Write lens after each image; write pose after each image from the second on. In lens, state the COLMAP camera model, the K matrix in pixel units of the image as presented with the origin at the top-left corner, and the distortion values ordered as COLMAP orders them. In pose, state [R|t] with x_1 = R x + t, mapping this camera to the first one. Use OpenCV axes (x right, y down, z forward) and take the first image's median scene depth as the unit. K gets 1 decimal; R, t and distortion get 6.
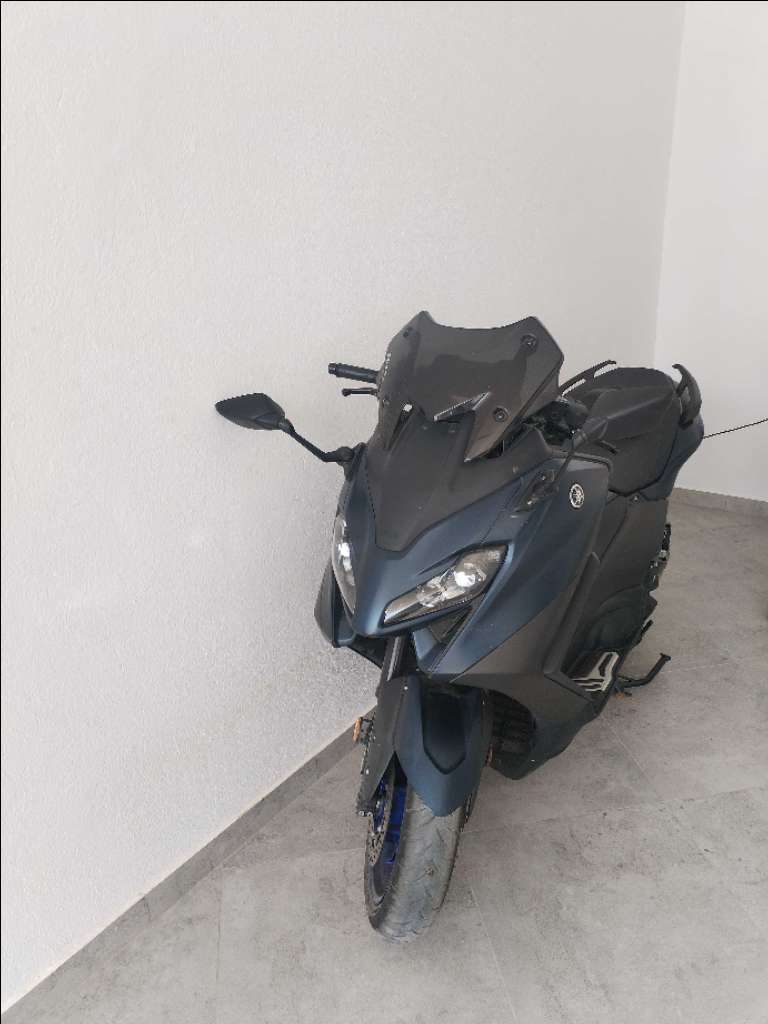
lens RADIAL K [[760.3, 0, 384.0], [0, 760.3, 512.0], [0, 0, 1]] dist [0.001229, -0.000665]
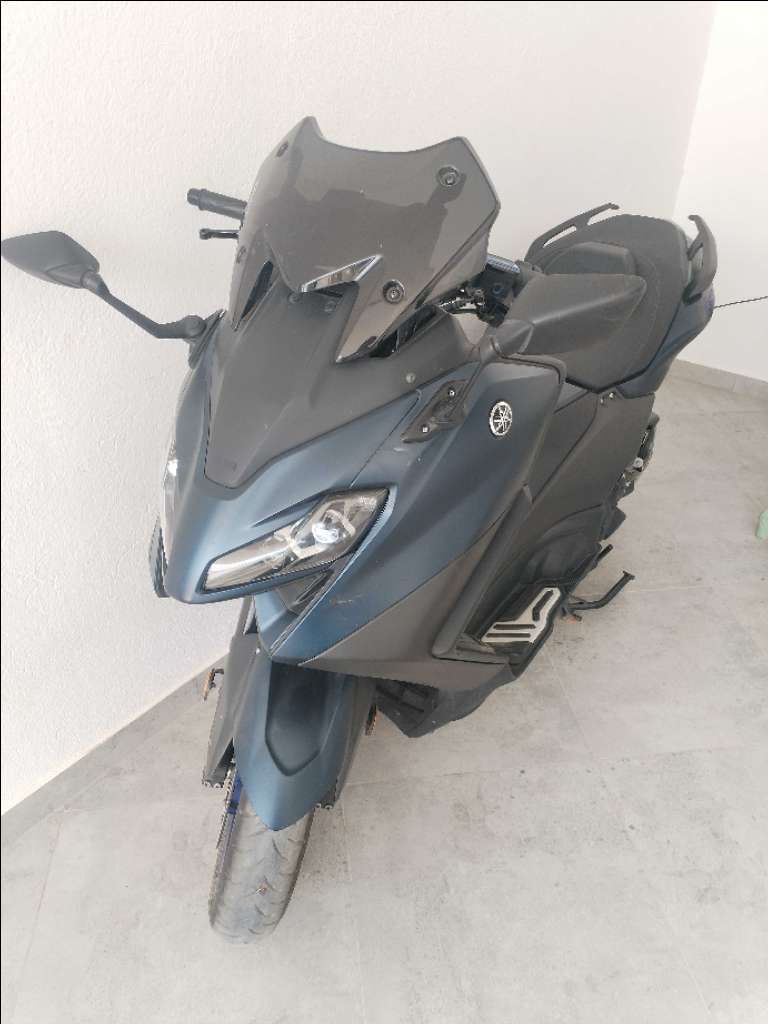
lens RADIAL K [[765.1, 0, 384.0], [0, 765.1, 512.0], [0, 0, 1]] dist [0.000520, -0.007566]
pose [[0.997819, 0.065781, 0.005430, 0.132505], [-0.065399, 0.974197, 0.216018, -0.073387], [0.008920, -0.215902, 0.976374, 0.263801]]
